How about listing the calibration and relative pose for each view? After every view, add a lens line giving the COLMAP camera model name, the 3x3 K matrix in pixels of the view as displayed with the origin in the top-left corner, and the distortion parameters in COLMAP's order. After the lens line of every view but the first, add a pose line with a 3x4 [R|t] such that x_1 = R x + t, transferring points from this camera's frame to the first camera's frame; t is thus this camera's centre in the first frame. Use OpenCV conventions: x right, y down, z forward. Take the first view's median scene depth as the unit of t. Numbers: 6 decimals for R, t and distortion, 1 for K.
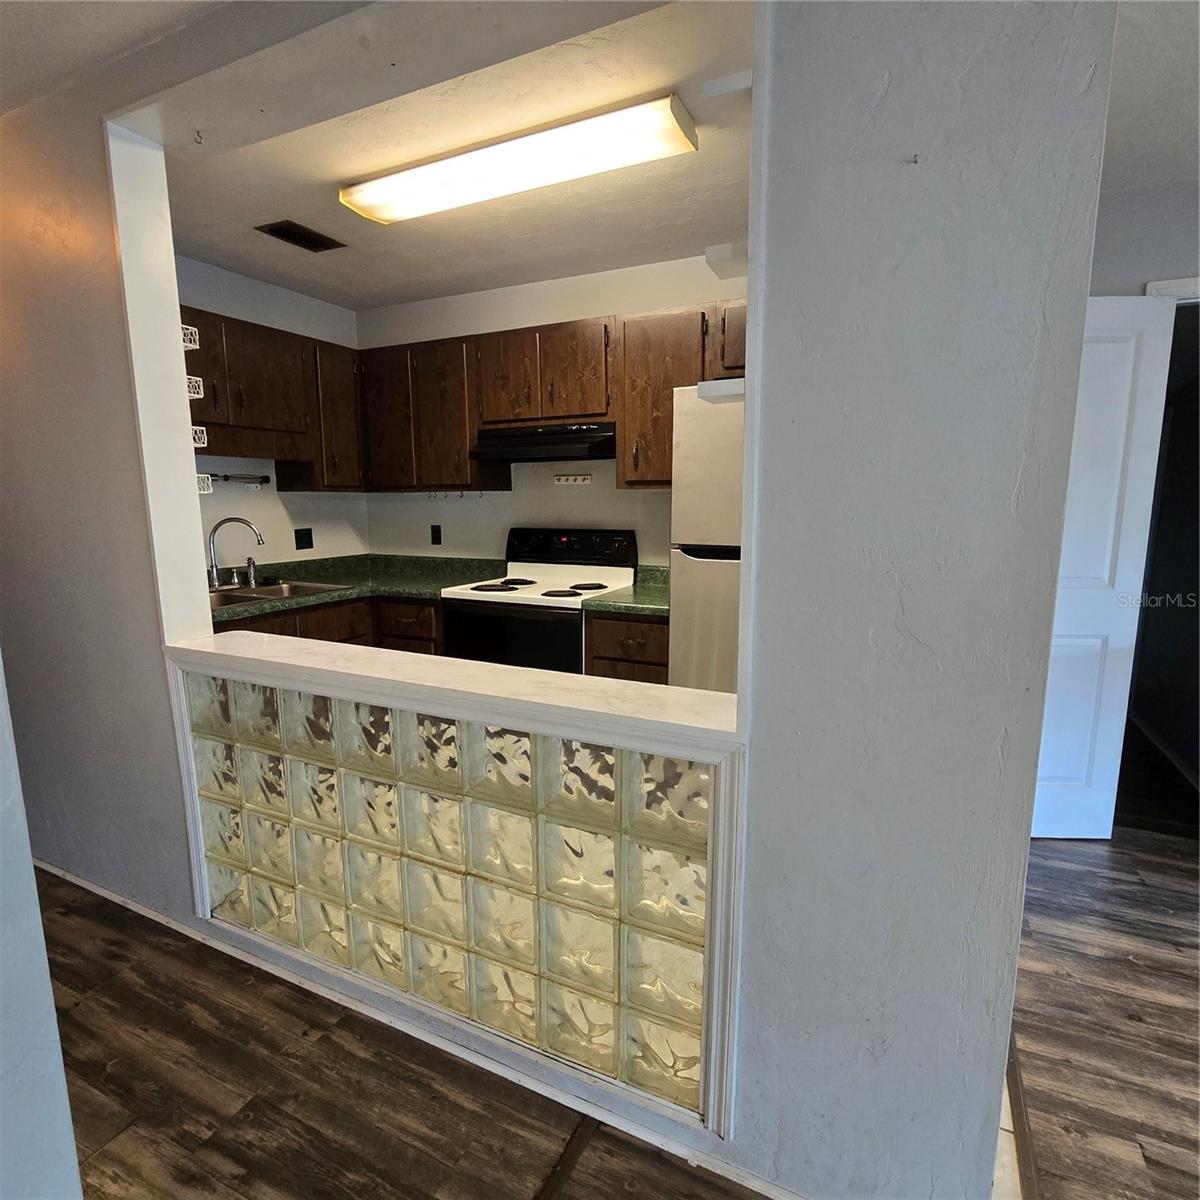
lens RADIAL K [[650.3, 0, 605.6], [0, 650.3, 600.0], [0, 0, 1]] dist [0.004365, -0.005292]
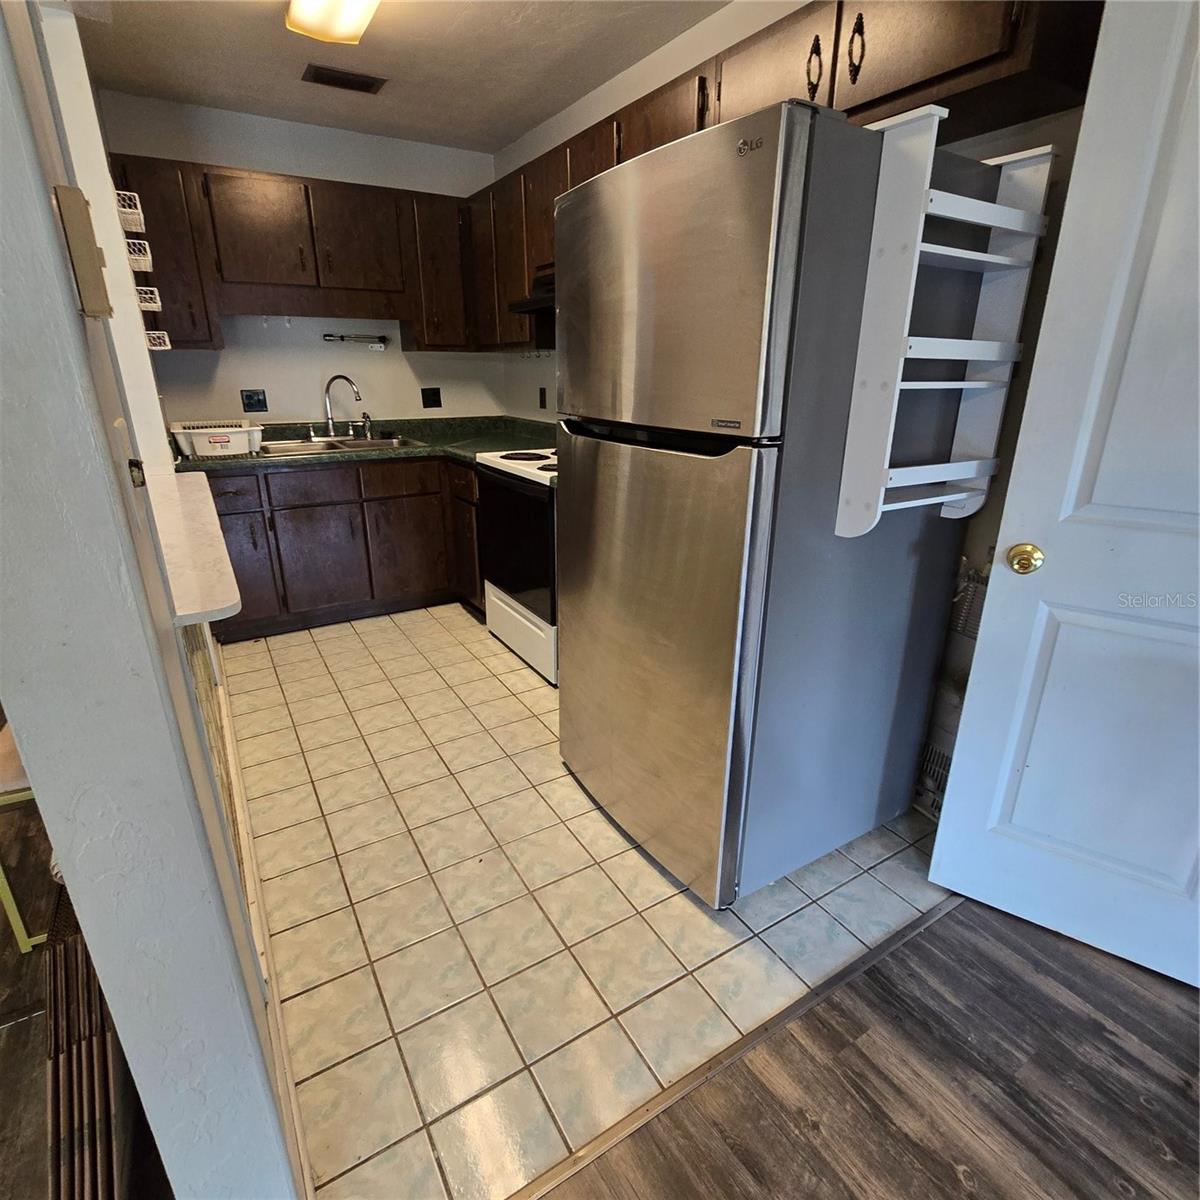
lens RADIAL K [[650.3, 0, 601.5], [0, 650.3, 597.5], [0, 0, 1]] dist [0.004365, -0.005292]
pose [[0.840843, 0.187306, -0.507838, 0.427405], [-0.088482, 0.973162, 0.212428, -0.029399], [0.533998, -0.133684, 0.834850, 0.233711]]
